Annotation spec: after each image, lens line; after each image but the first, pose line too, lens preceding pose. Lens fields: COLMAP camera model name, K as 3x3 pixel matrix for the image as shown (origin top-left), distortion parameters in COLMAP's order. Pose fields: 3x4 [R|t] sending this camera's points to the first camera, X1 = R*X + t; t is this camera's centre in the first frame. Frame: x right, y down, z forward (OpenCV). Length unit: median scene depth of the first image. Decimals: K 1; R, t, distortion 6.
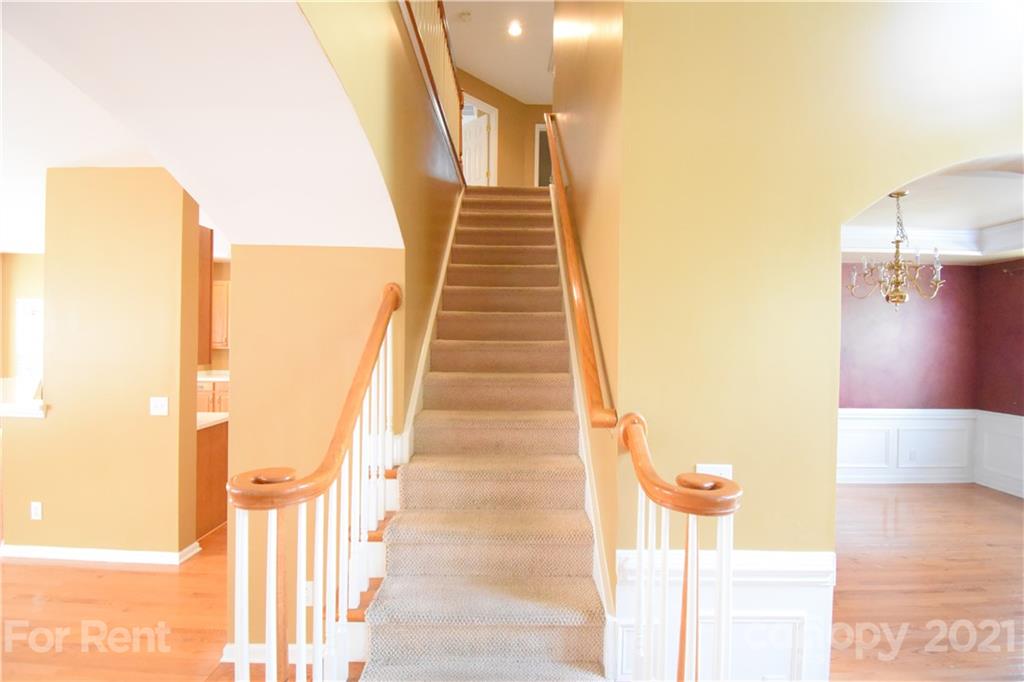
lens RADIAL K [[450.9, 0, 512.0], [0, 450.9, 341.0], [0, 0, 1]] dist [0.018509, -0.023983]
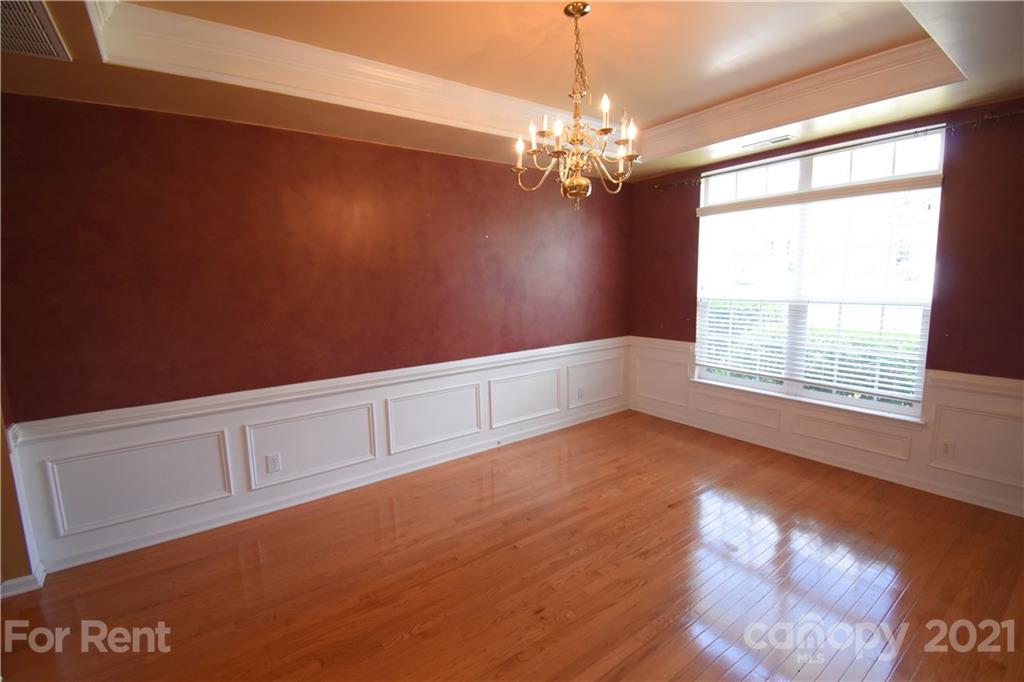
lens RADIAL K [[450.9, 0, 512.0], [0, 450.9, 341.0], [0, 0, 1]] dist [0.018509, -0.023983]
pose [[0.810527, -0.110691, 0.575146, 0.274671], [0.036993, 0.989694, 0.138341, 0.018822], [-0.584531, -0.090853, 0.806268, 0.368424]]
